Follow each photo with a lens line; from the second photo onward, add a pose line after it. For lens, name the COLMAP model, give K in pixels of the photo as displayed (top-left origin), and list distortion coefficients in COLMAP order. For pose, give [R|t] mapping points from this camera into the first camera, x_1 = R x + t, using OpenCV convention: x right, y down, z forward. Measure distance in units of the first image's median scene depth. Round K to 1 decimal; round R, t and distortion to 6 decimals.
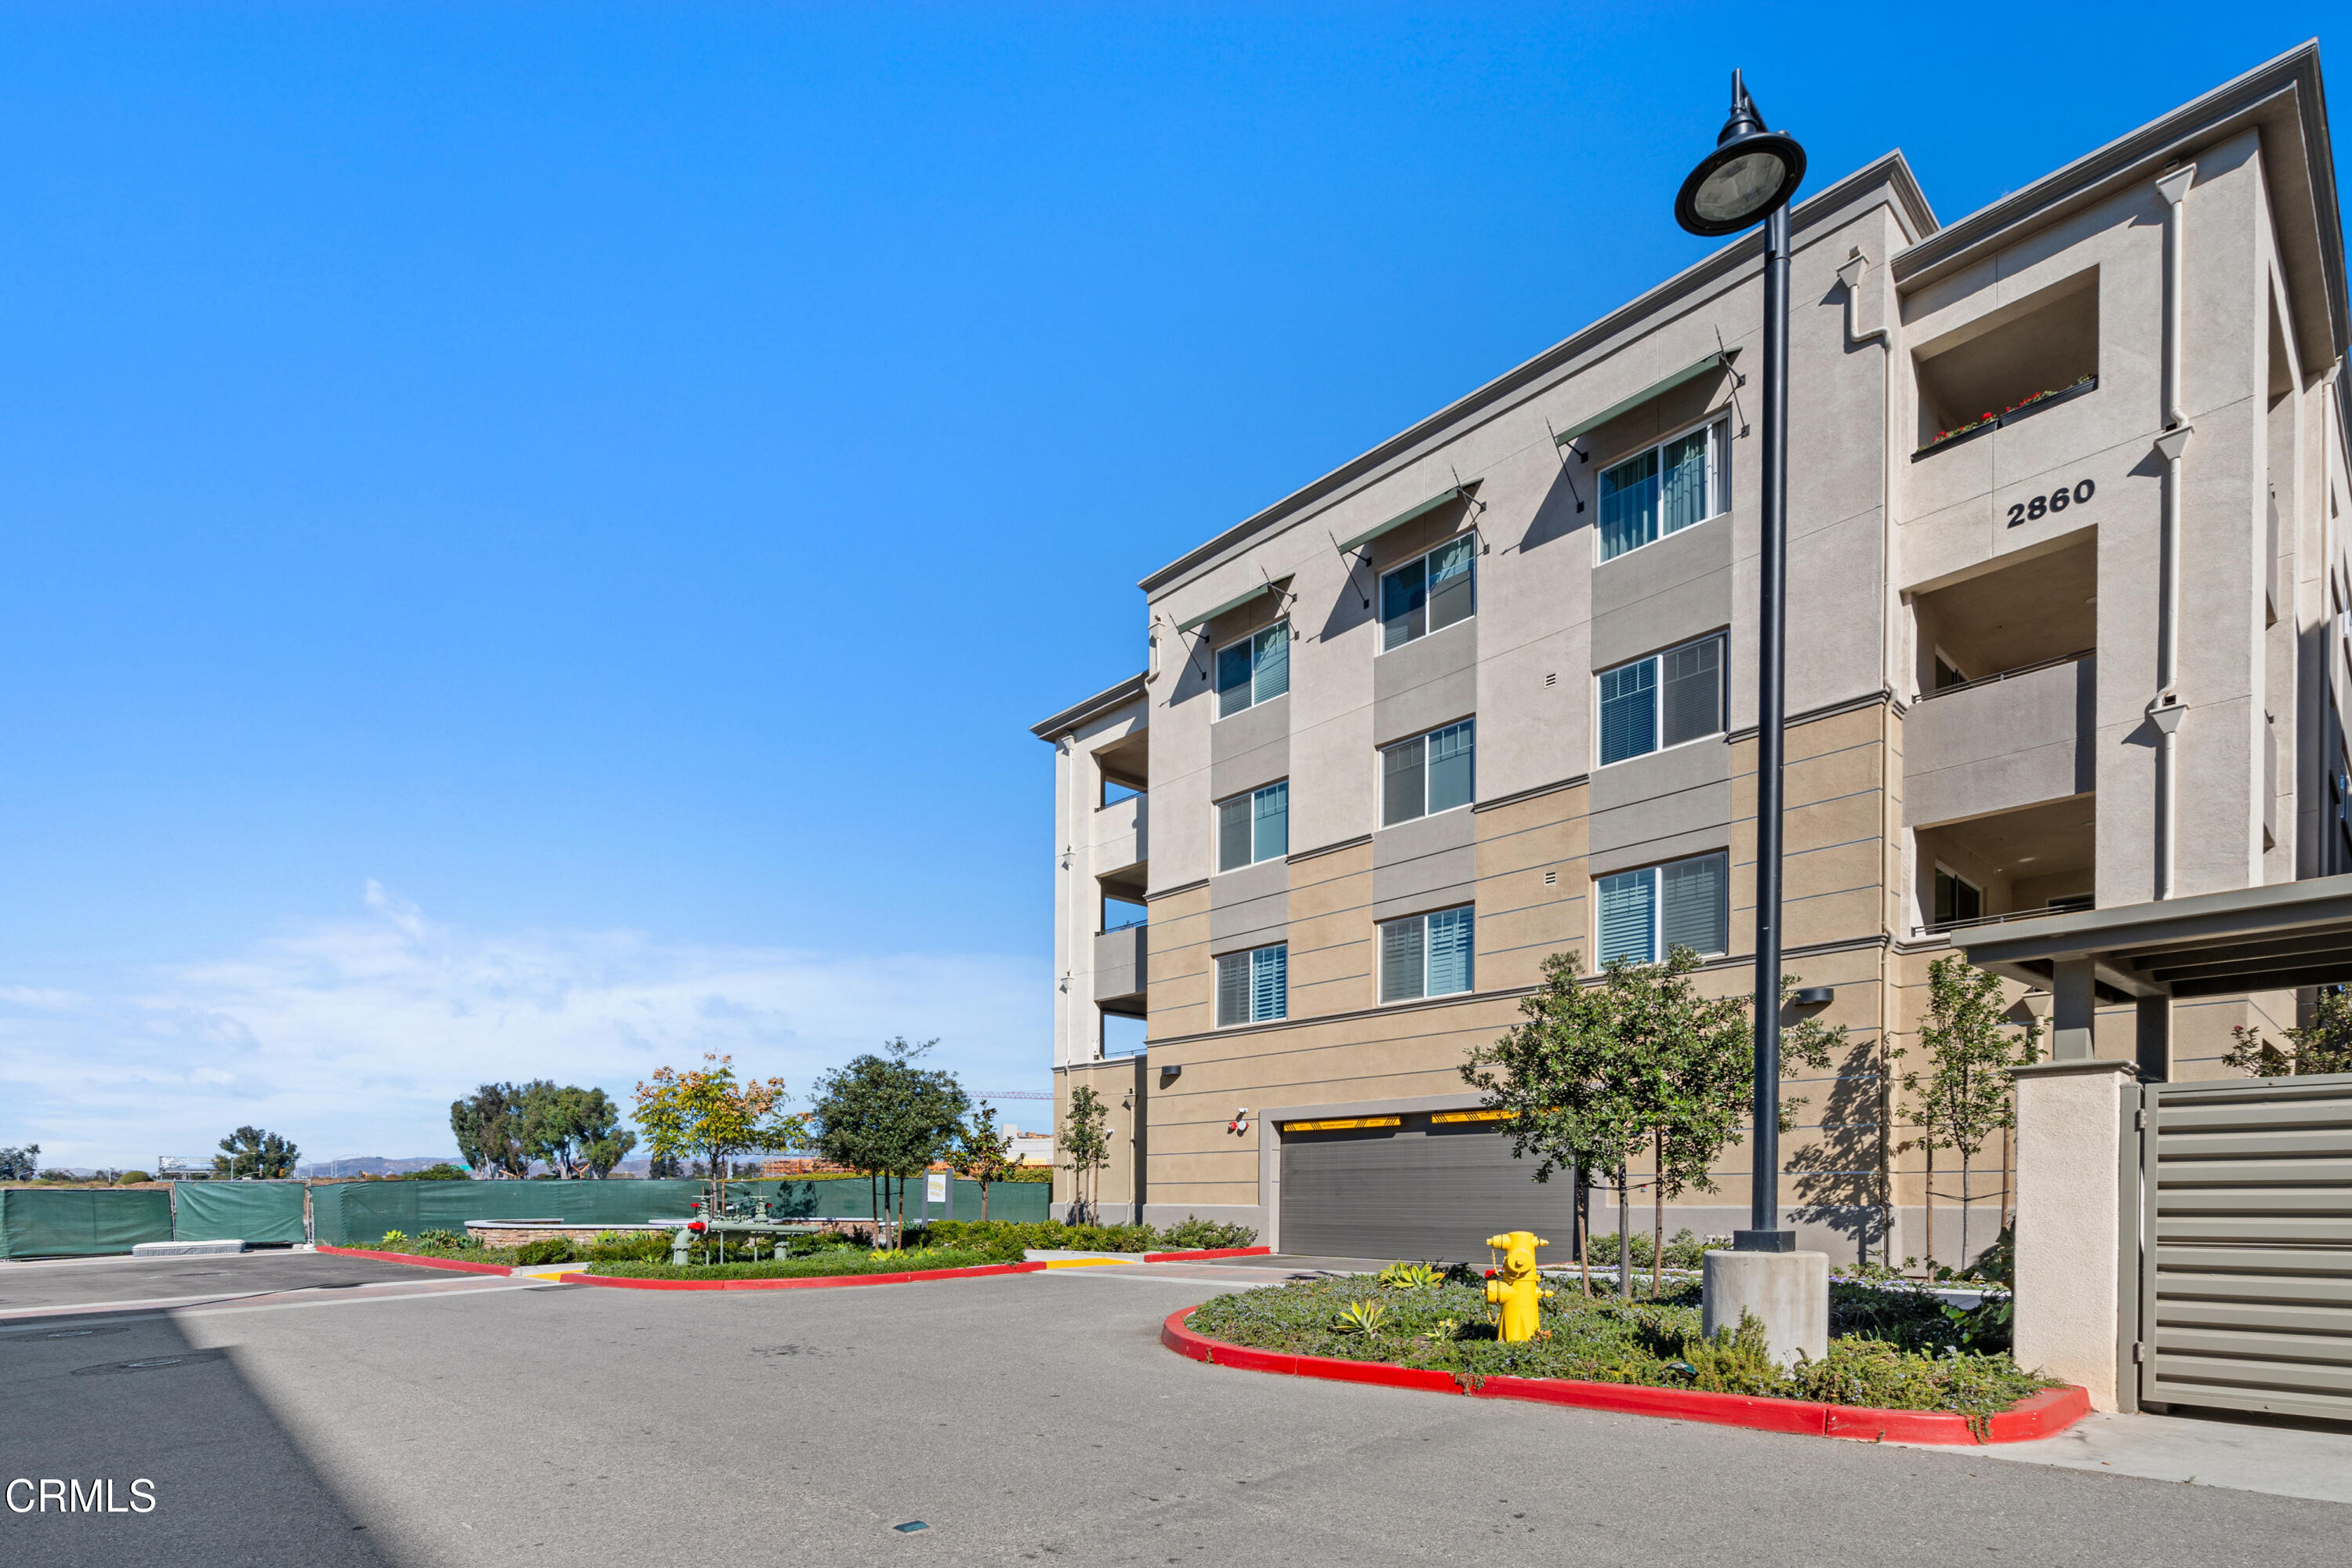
lens RADIAL K [[1063.1, 0, 1172.6], [0, 1063.1, 772.4], [0, 0, 1]] dist [0.003905, 0.001286]
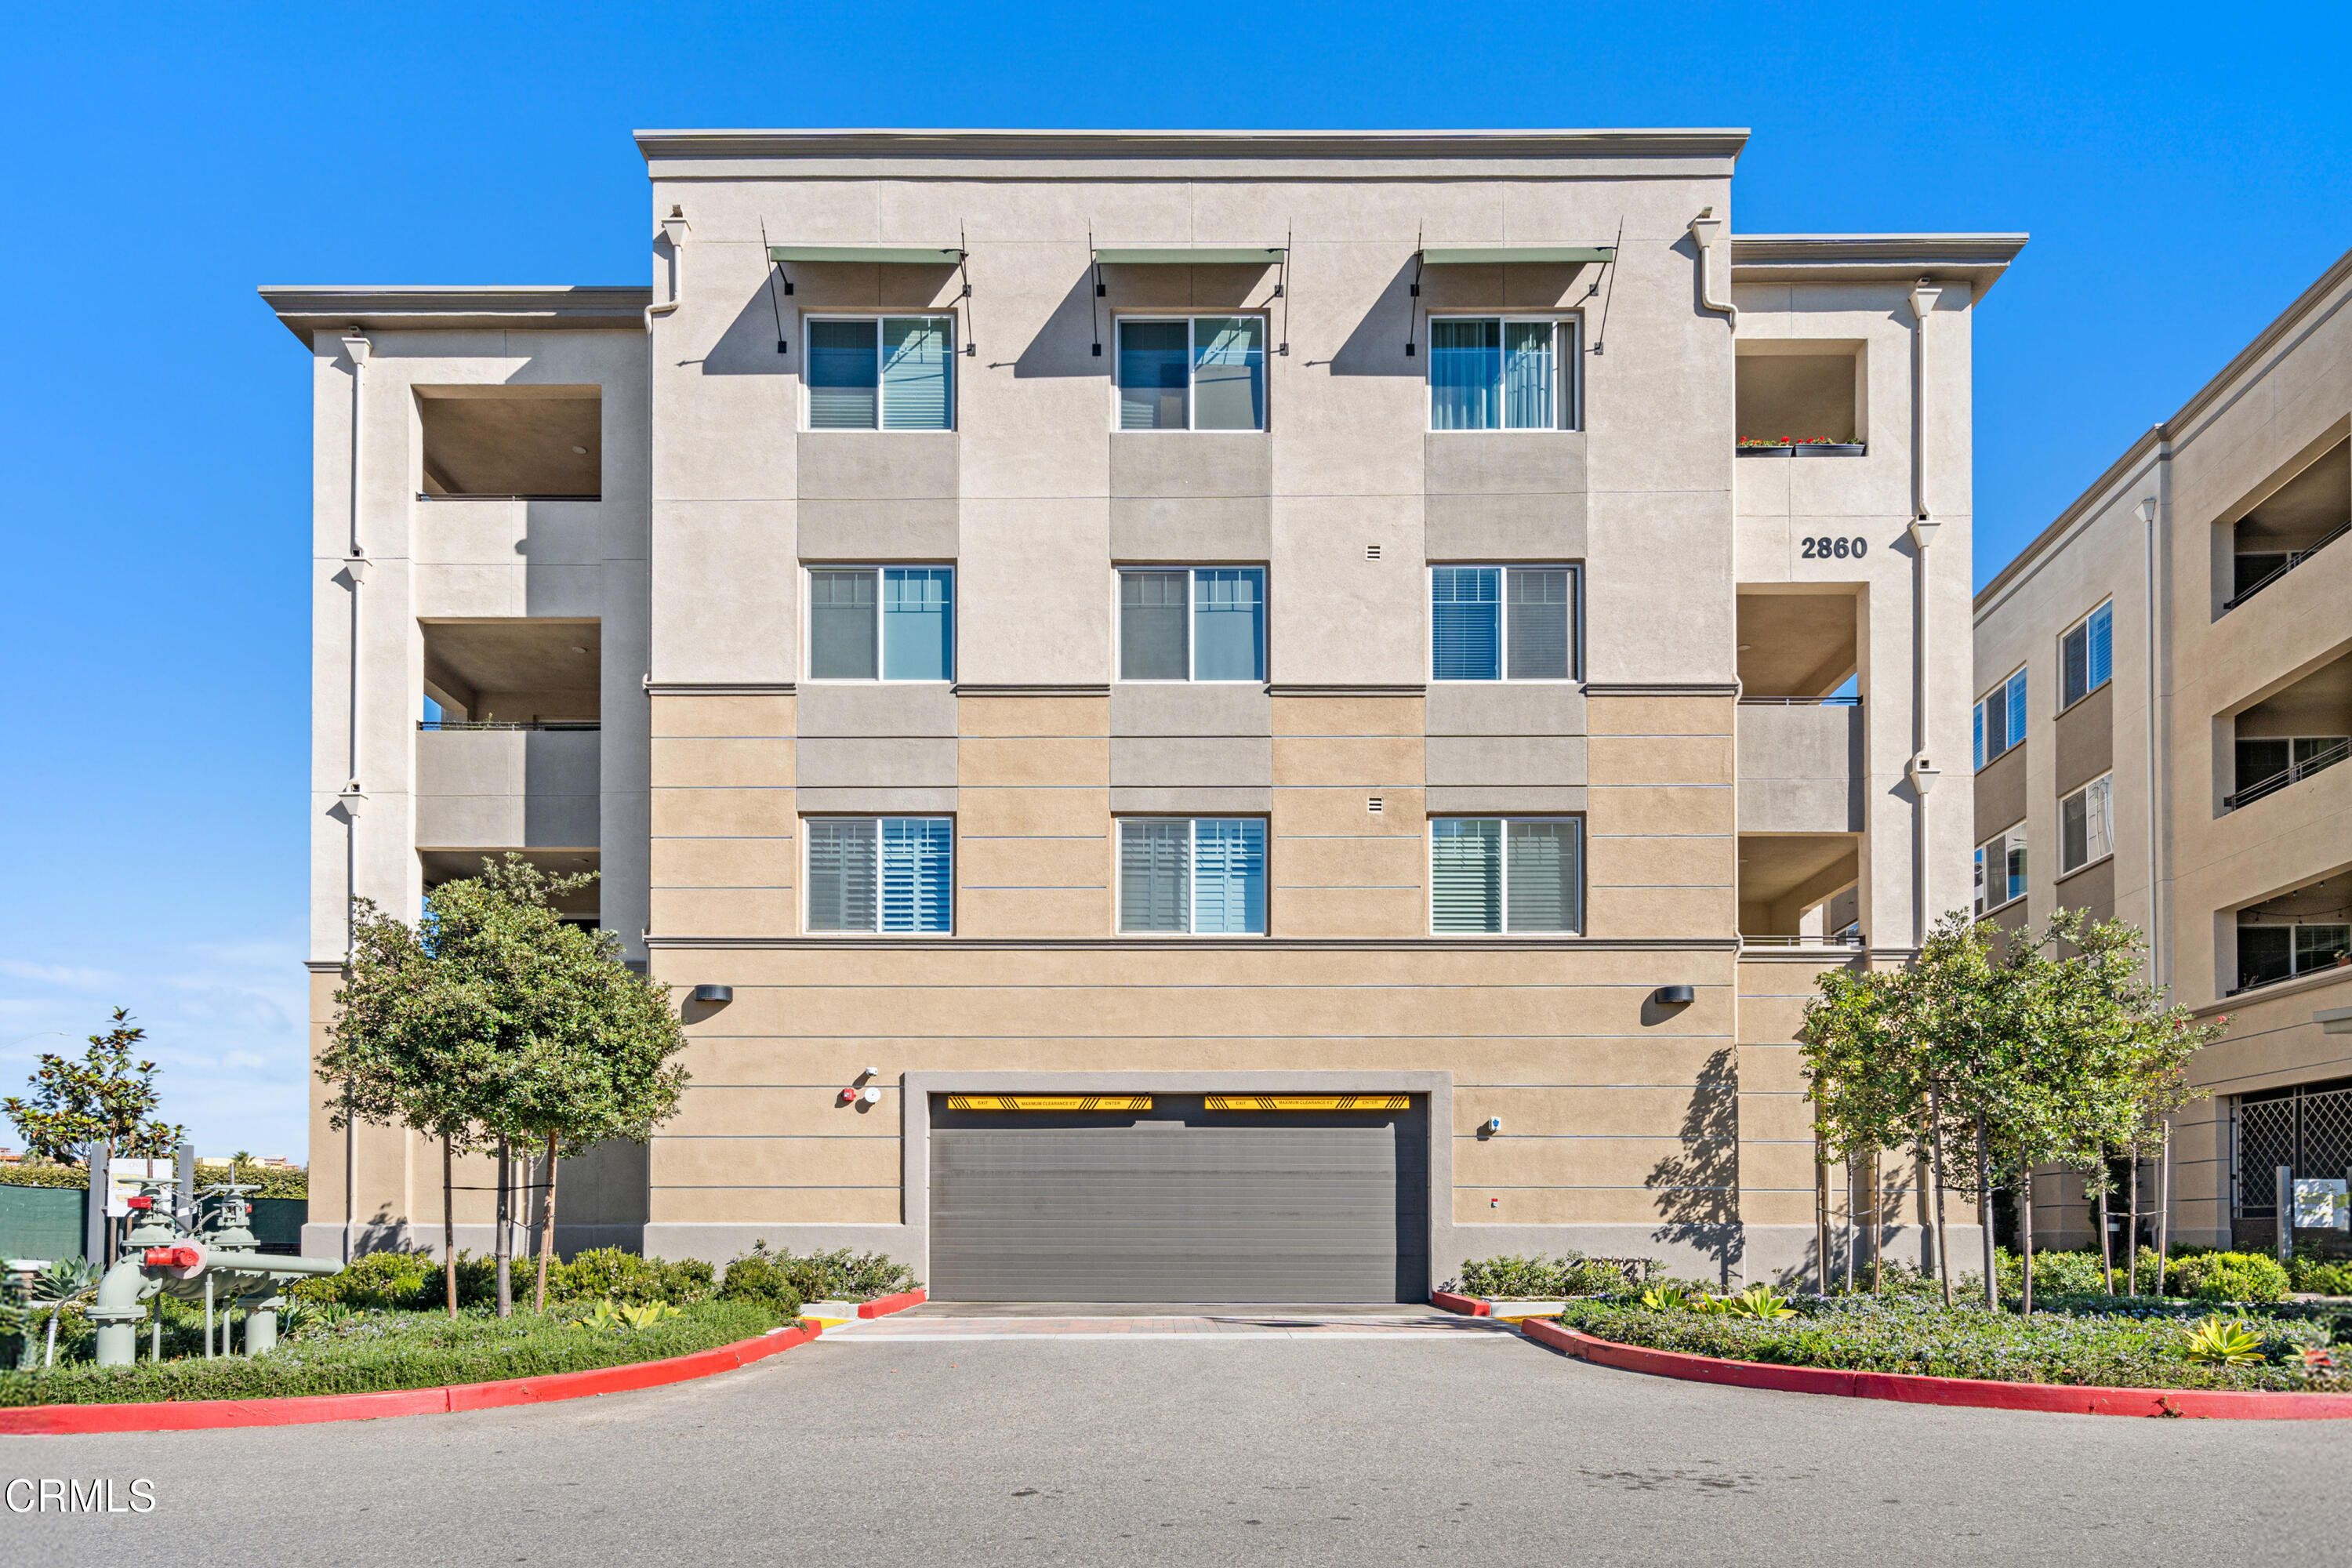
lens RADIAL K [[1404.9, 0, 1176.0], [0, 1404.9, 803.7], [0, 0, 1]] dist [0.014036, 0.001500]
pose [[0.700674, 0.210133, 0.681836, -0.403383], [-0.267076, 0.963414, -0.022457, 0.151481], [-0.661609, -0.166367, 0.731160, 0.348139]]
